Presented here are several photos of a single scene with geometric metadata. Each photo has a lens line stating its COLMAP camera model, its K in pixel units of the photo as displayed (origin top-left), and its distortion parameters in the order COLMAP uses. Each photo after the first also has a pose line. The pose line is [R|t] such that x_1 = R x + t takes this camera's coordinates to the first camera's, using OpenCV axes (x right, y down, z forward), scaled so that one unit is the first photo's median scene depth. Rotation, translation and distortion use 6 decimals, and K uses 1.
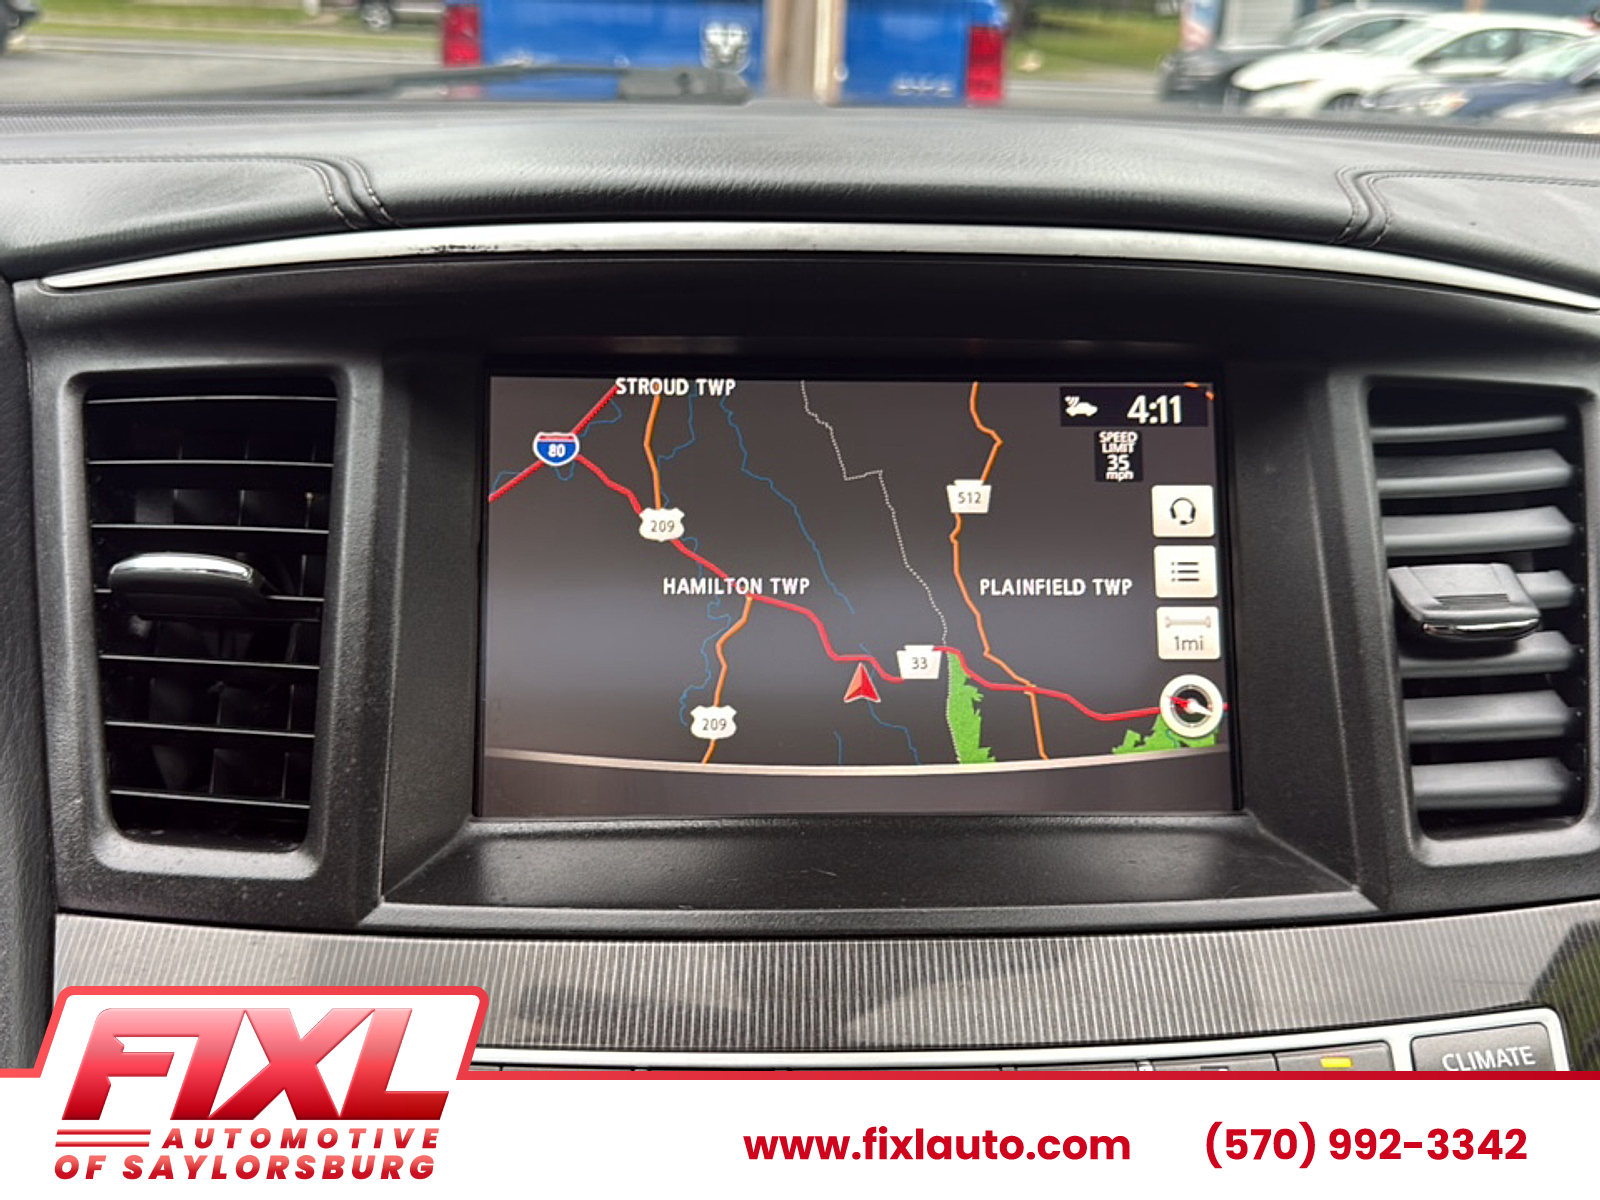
lens RADIAL K [[1465.7, 0, 800.0], [0, 1465.7, 600.0], [0, 0, 1]] dist [0.156378, -0.389173]
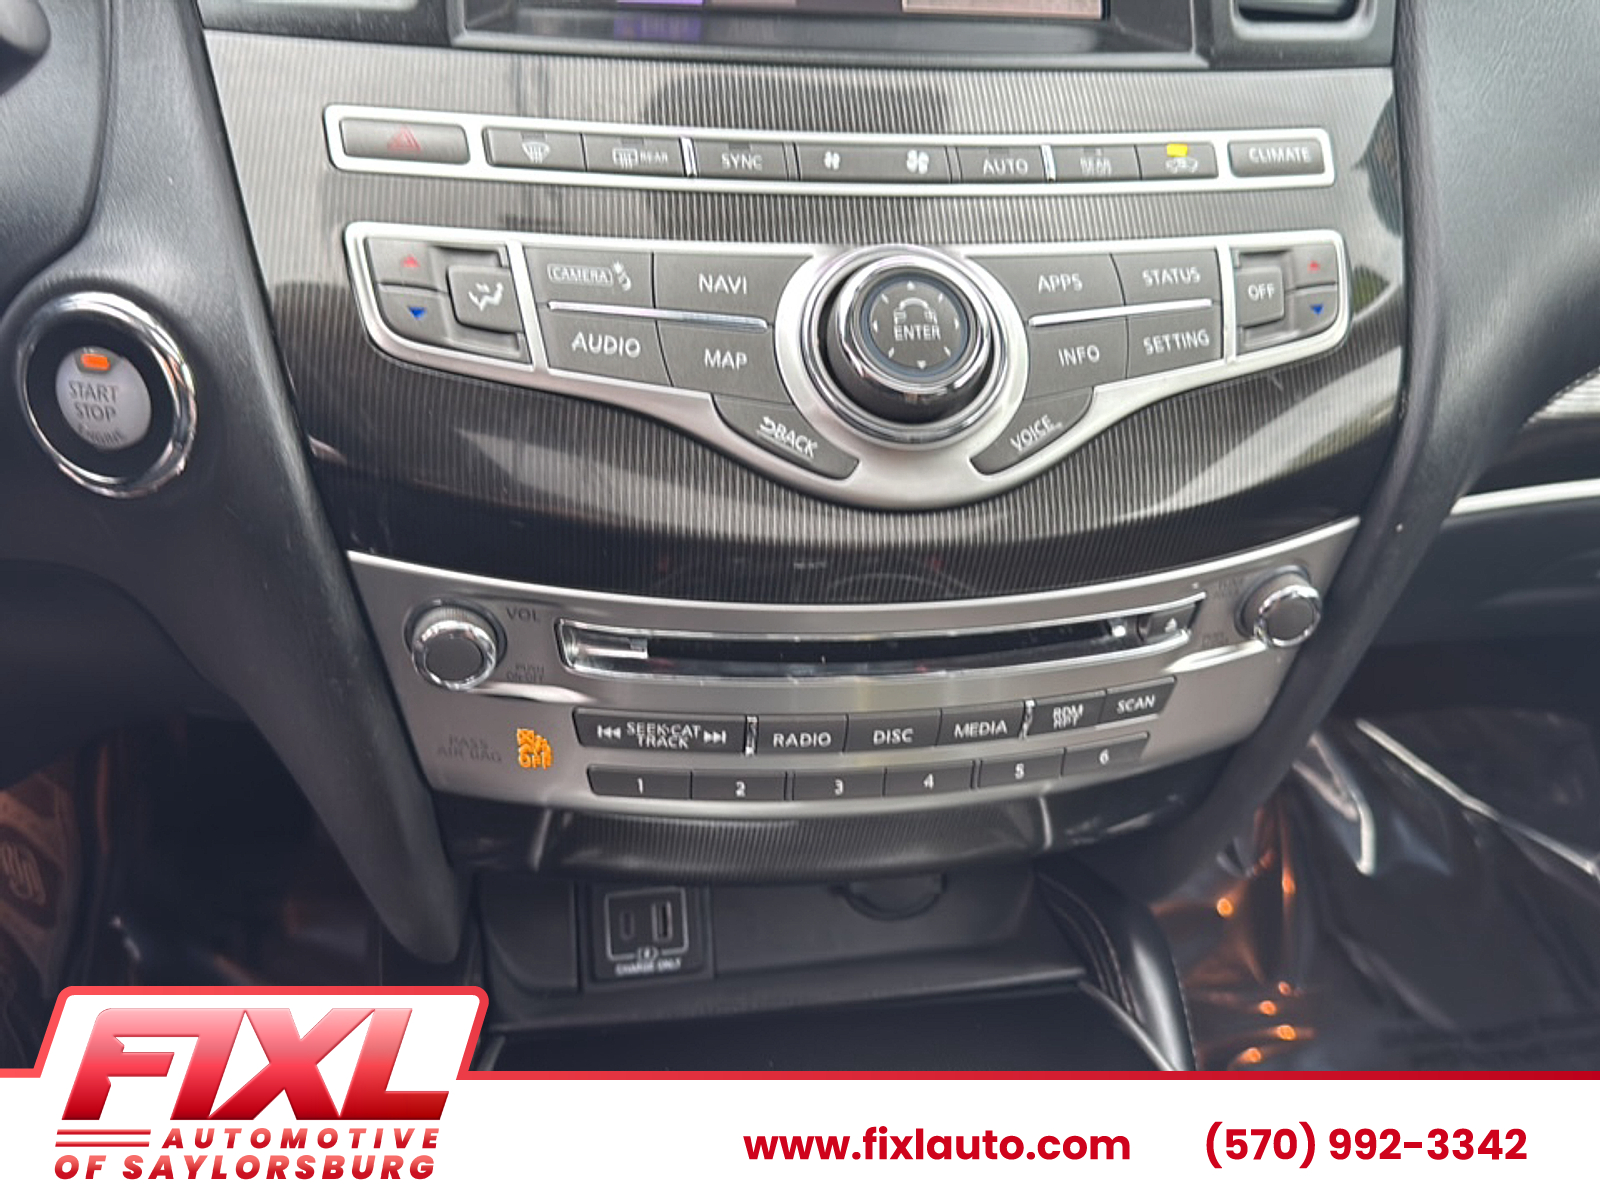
lens RADIAL K [[1472.9, 0, 799.3], [0, 1472.9, 617.3], [0, 0, 1]] dist [0.135764, -0.365504]
pose [[0.990439, -0.032964, 0.133954, -0.169140], [0.000295, 0.971535, 0.236898, 0.354876], [-0.137950, -0.234593, 0.962256, -0.354811]]
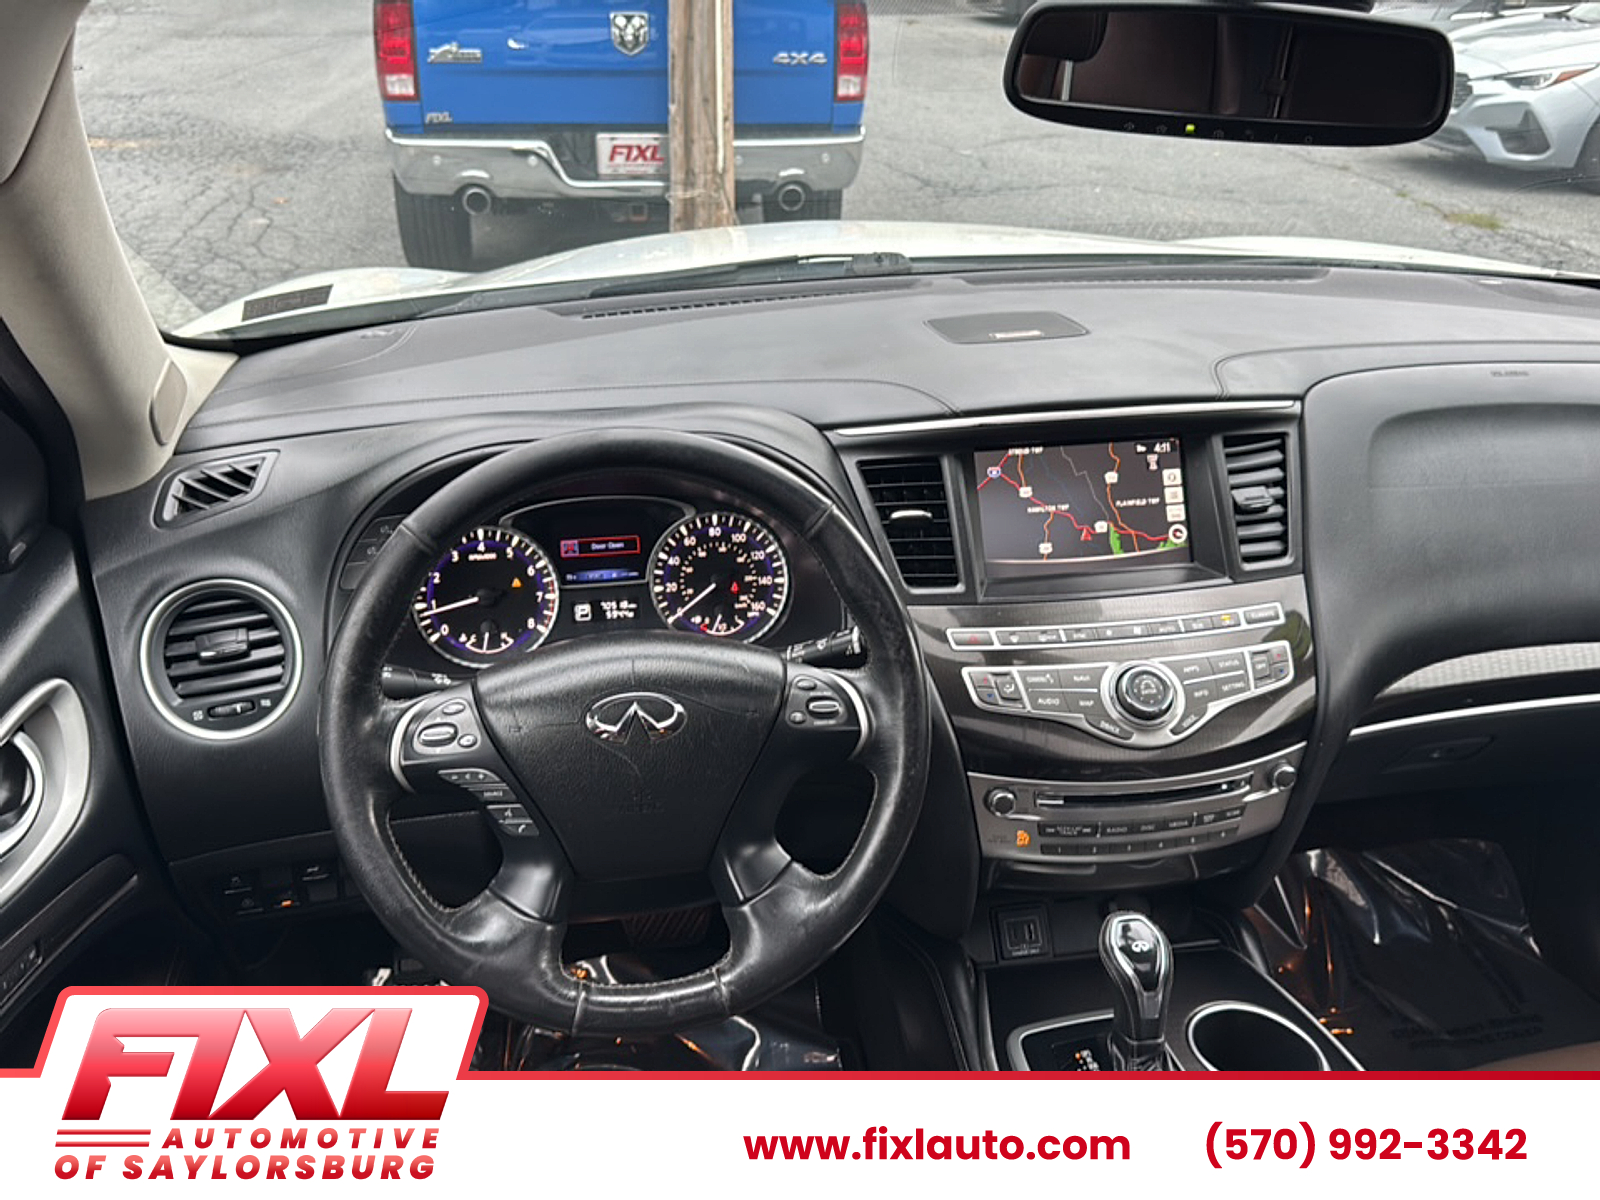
lens RADIAL K [[1423.9, 0, 797.0], [0, 1423.9, 609.4], [0, 0, 1]] dist [0.141589, -0.248890]
pose [[0.992225, -0.074630, 0.099602, -1.026975], [0.066894, 0.994638, 0.078866, -0.082216], [-0.104954, -0.071590, 0.991897, -2.393212]]
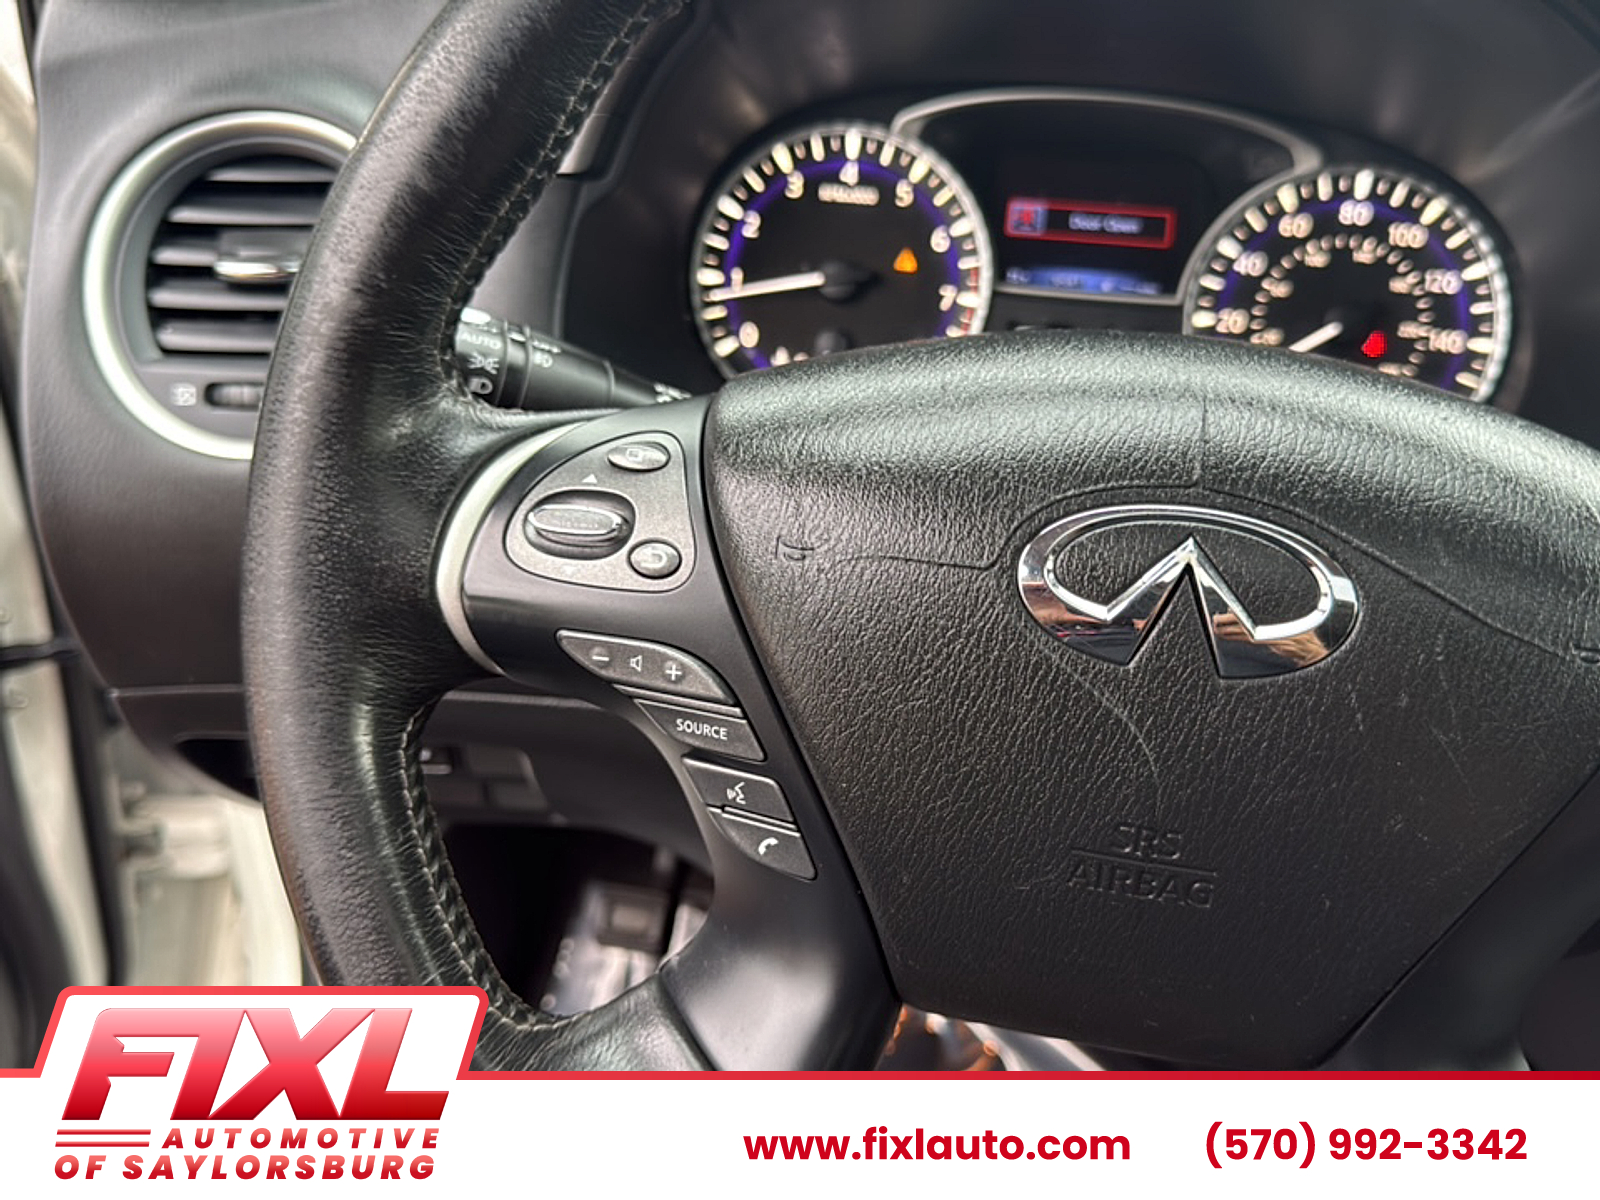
lens RADIAL K [[1461.1, 0, 804.0], [0, 1461.1, 612.1], [0, 0, 1]] dist [0.179678, -0.507731]
pose [[0.979894, 0.117952, -0.160916, -1.147870], [-0.088645, 0.979938, 0.178502, 0.193287], [0.178743, -0.160648, 0.970692, -0.568372]]
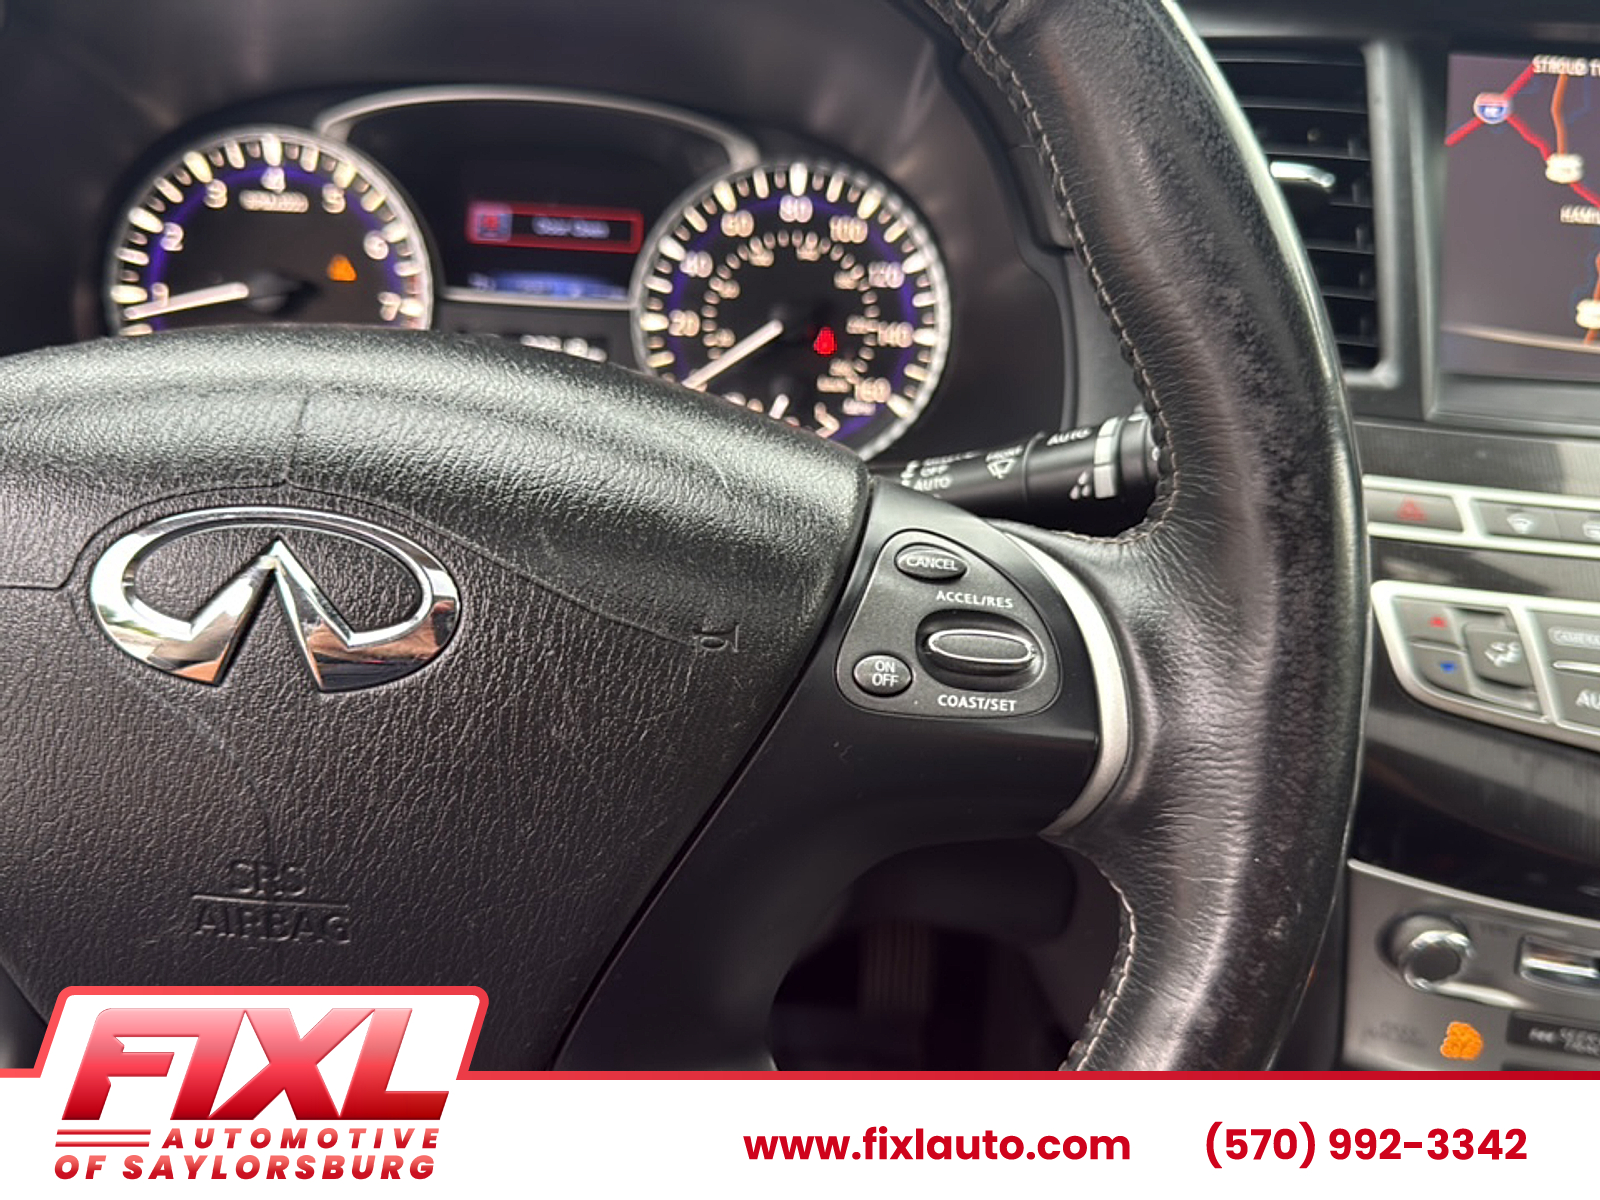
lens RADIAL K [[1472.9, 0, 799.3], [0, 1472.9, 617.3], [0, 0, 1]] dist [0.135764, -0.365504]
pose [[0.998631, 0.048846, -0.018717, -0.799283], [-0.045386, 0.986993, 0.154226, 0.189893], [0.026006, -0.153165, 0.987858, -0.472945]]
